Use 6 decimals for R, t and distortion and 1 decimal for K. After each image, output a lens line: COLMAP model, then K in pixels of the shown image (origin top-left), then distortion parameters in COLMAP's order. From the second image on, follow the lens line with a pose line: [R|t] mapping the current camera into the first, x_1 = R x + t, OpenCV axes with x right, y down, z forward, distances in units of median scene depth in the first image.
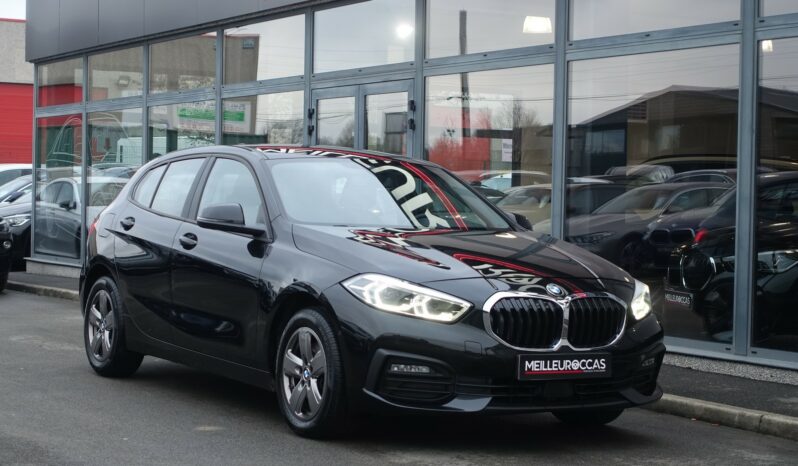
lens RADIAL K [[1729.1, 0, 399.0], [0, 1729.1, 233.0], [0, 0, 1]] dist [-0.205901, -0.102886]
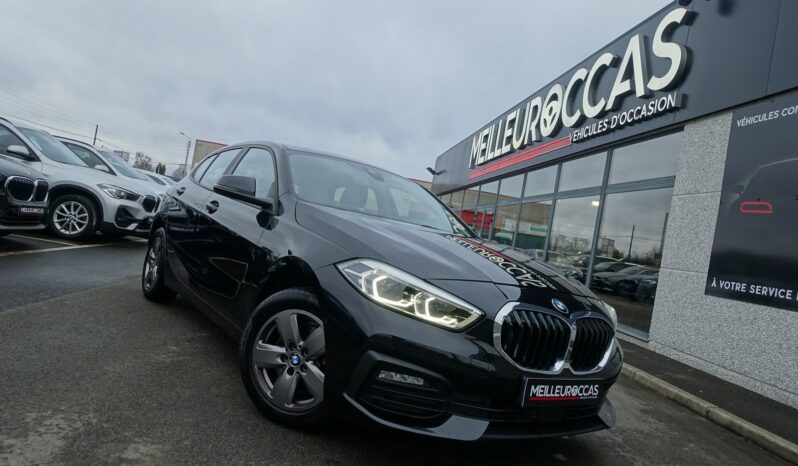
lens RADIAL K [[543.3, 0, 399.0], [0, 543.3, 233.0], [0, 0, 1]] dist [0.004348, 0.000707]
pose [[0.984035, 0.154418, 0.088493, -0.029031], [-0.152685, 0.987931, -0.026068, 0.015011], [-0.091450, 0.012140, 0.995736, 0.720449]]
